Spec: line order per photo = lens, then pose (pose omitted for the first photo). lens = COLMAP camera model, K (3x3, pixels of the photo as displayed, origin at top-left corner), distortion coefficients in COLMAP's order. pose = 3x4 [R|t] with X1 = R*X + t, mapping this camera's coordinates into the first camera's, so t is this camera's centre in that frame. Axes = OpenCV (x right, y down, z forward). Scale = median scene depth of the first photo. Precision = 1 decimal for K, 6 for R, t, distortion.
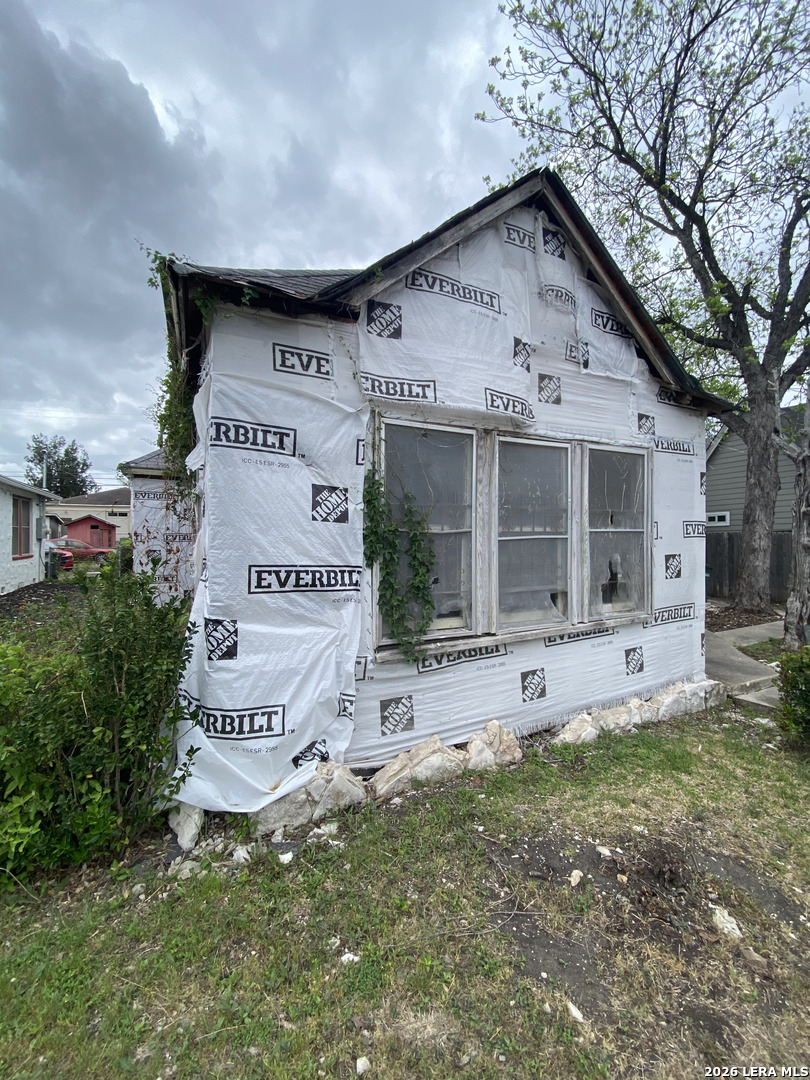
lens RADIAL K [[442.1, 0, 401.2], [0, 442.1, 532.8], [0, 0, 1]] dist [0.015954, -0.002298]
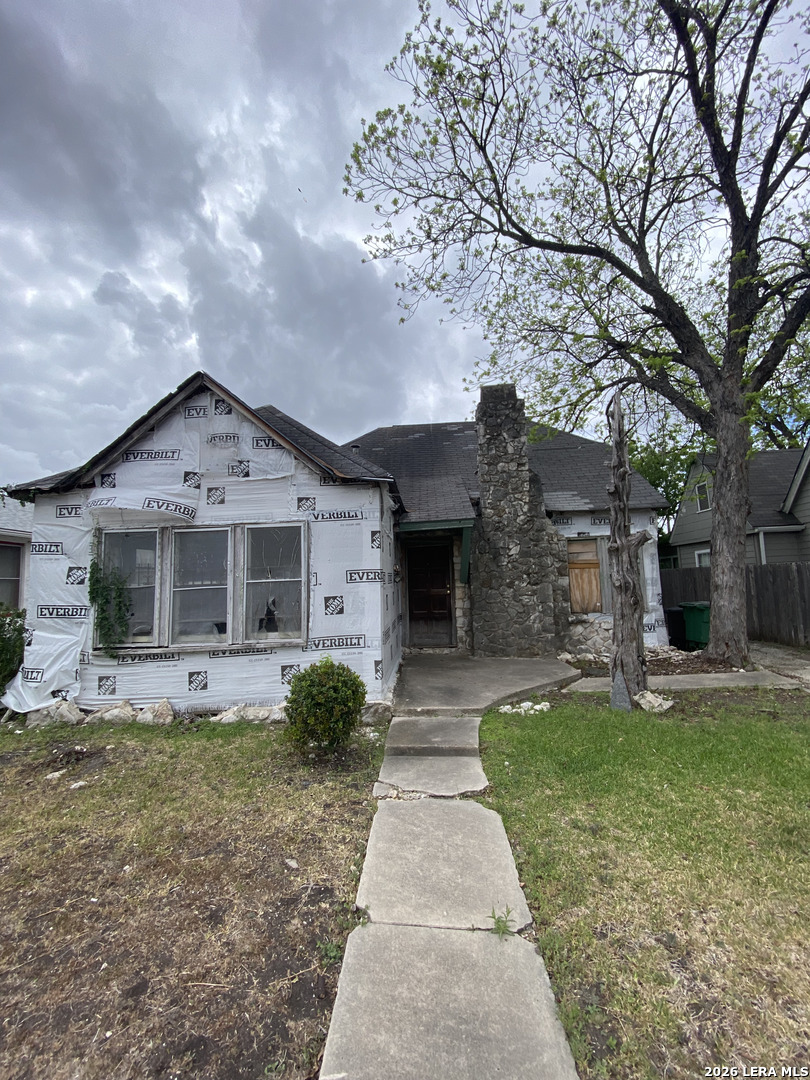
lens RADIAL K [[442.1, 0, 405.6], [0, 442.1, 529.9], [0, 0, 1]] dist [0.015954, -0.002298]
pose [[0.869436, -0.076309, -0.488117, 1.973994], [0.034089, 0.994911, -0.094818, -0.025170], [0.492868, 0.065799, 0.867612, -0.066272]]
